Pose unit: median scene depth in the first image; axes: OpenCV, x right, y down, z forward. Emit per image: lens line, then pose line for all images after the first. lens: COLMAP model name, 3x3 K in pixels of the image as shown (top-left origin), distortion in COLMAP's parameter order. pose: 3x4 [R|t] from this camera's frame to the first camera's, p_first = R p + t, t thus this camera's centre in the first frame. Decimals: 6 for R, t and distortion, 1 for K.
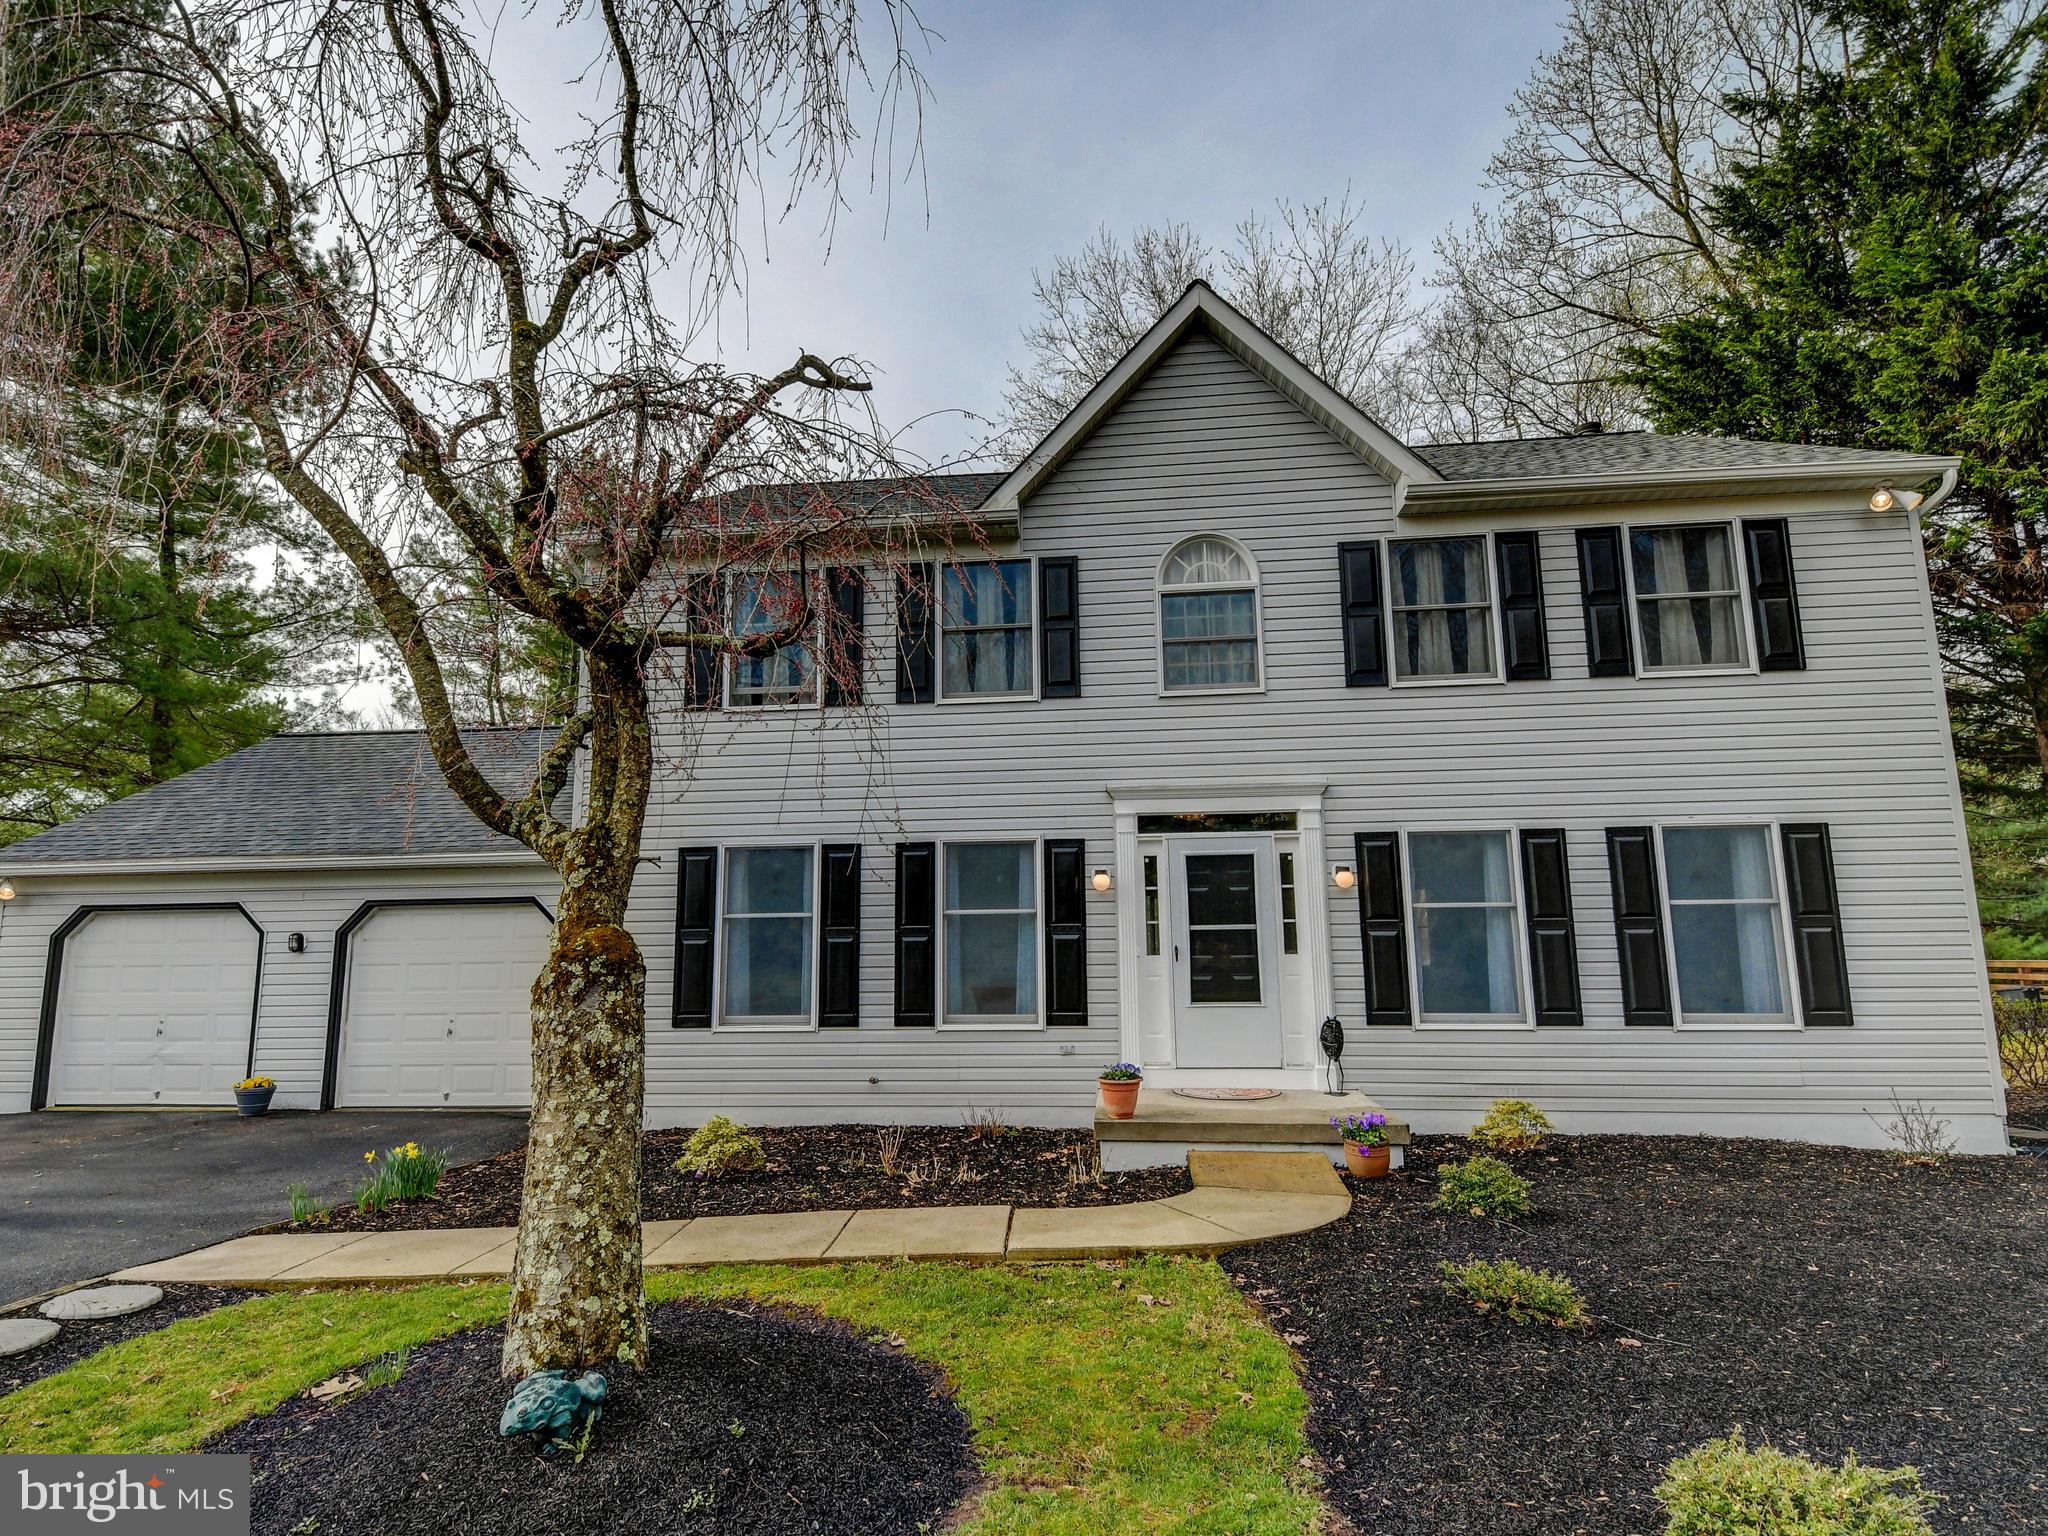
lens RADIAL K [[873.8, 0, 1024.3], [0, 873.8, 850.1], [0, 0, 1]] dist [0.027727, 0.000185]
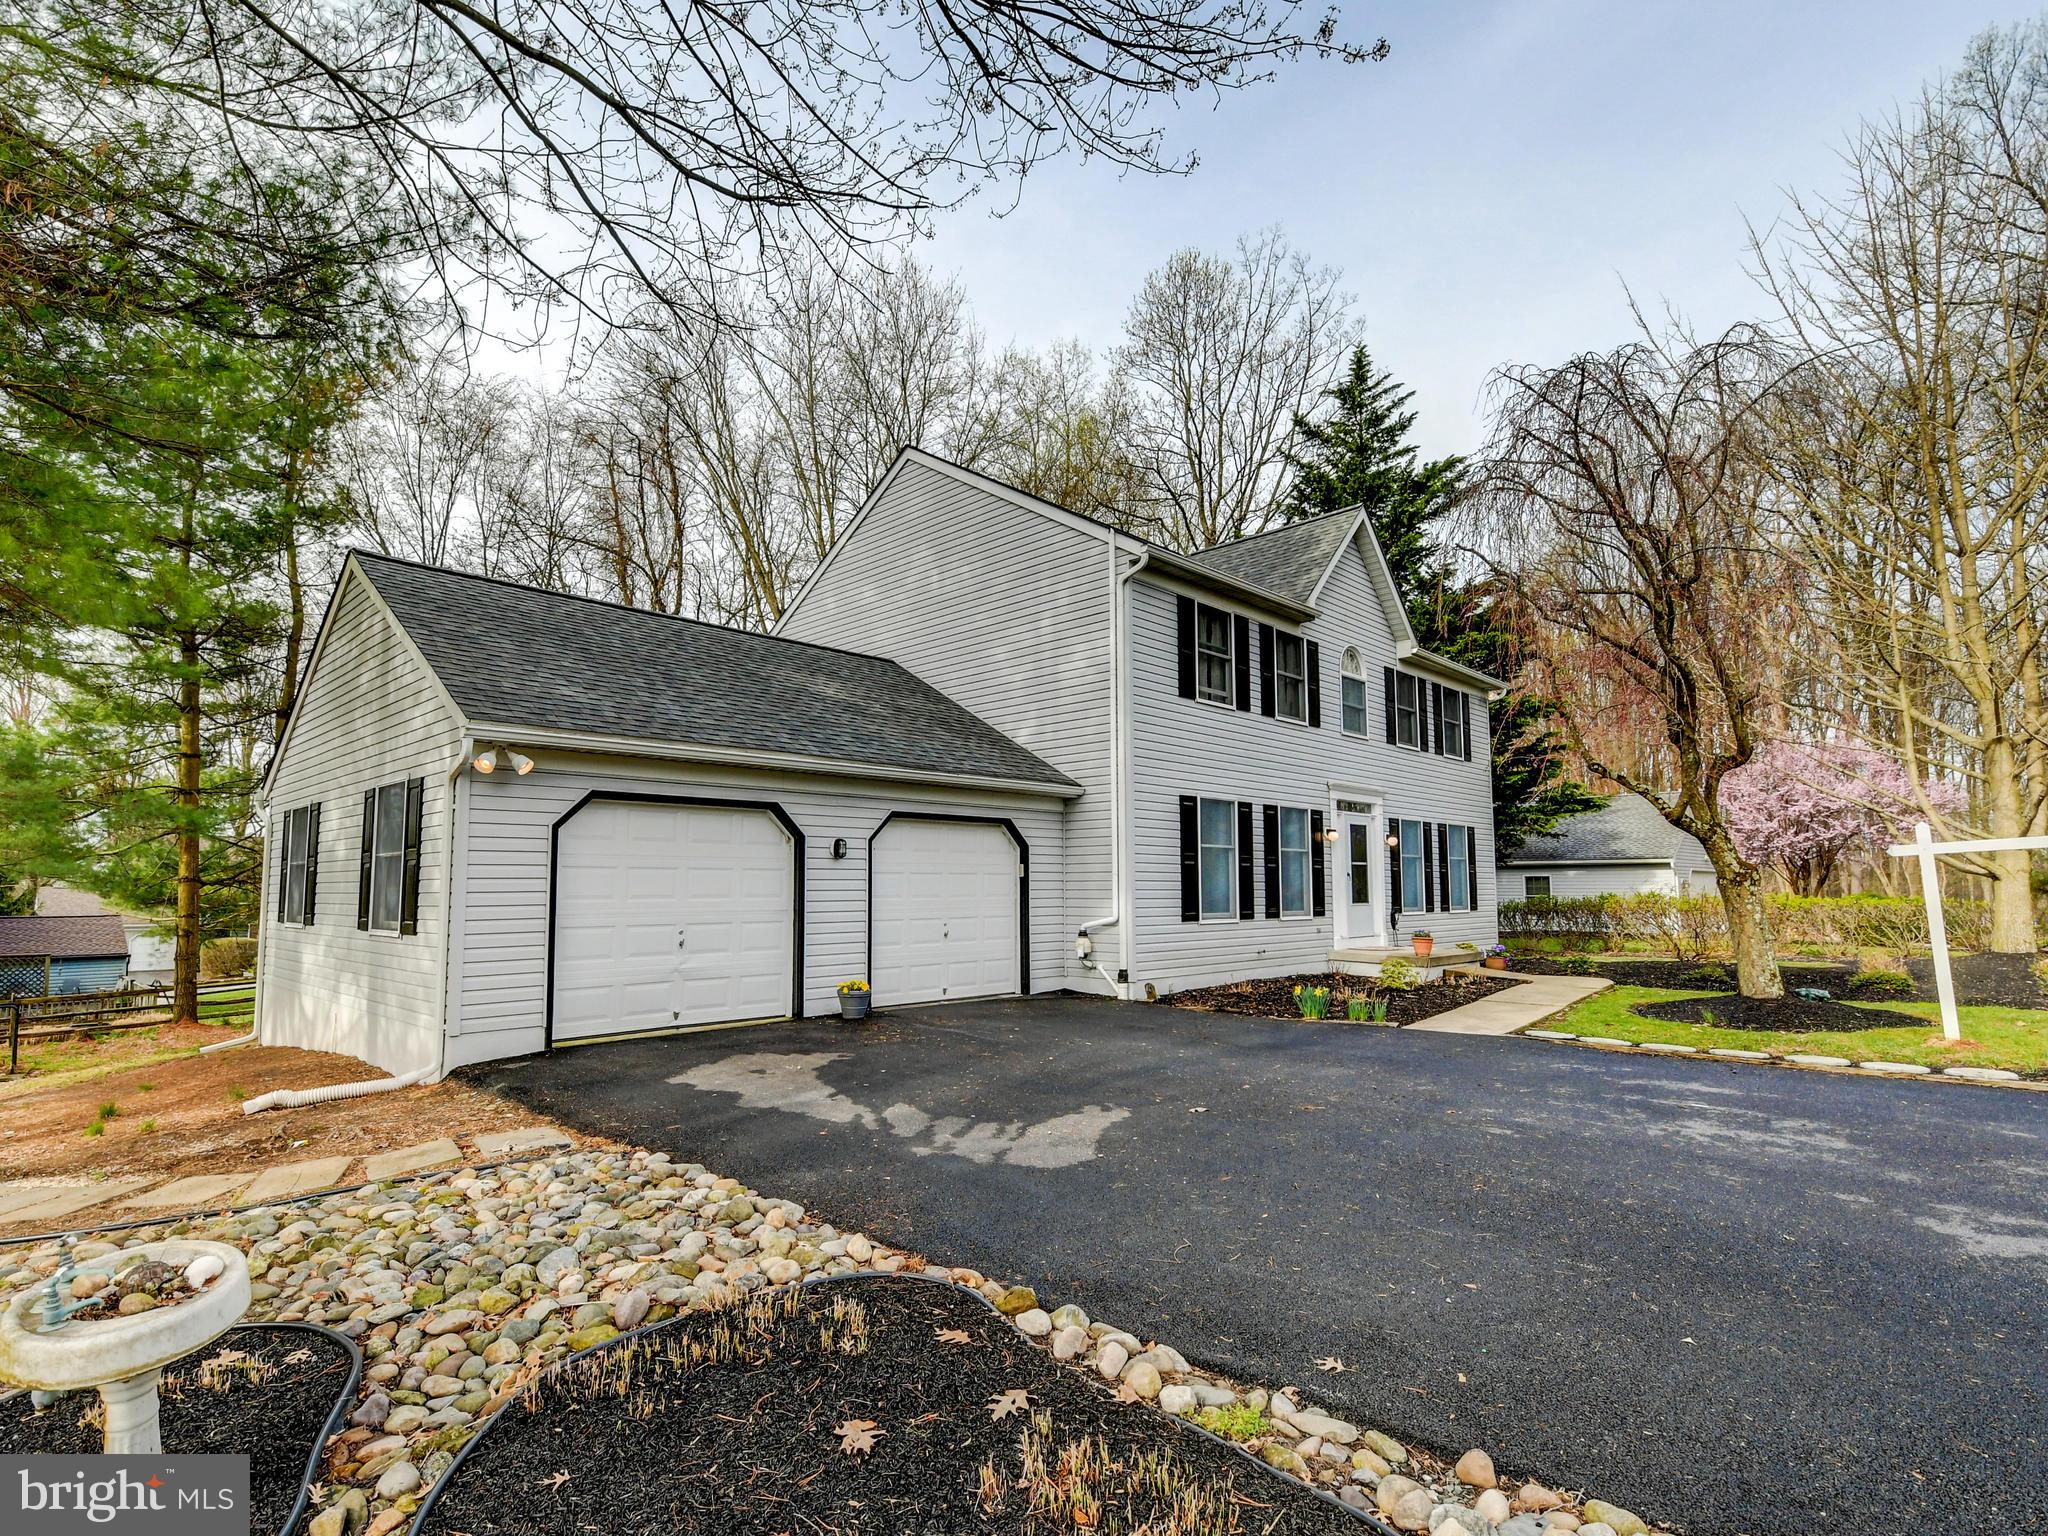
lens RADIAL K [[1007.4, 0, 1019.4], [0, 1007.4, 796.0], [0, 0, 1]] dist [0.032266, -0.019688]
pose [[0.637534, 0.075412, 0.766722, -1.545531], [-0.111211, 0.993783, -0.005272, 0.029659], [-0.762353, -0.081906, 0.641957, 0.135477]]
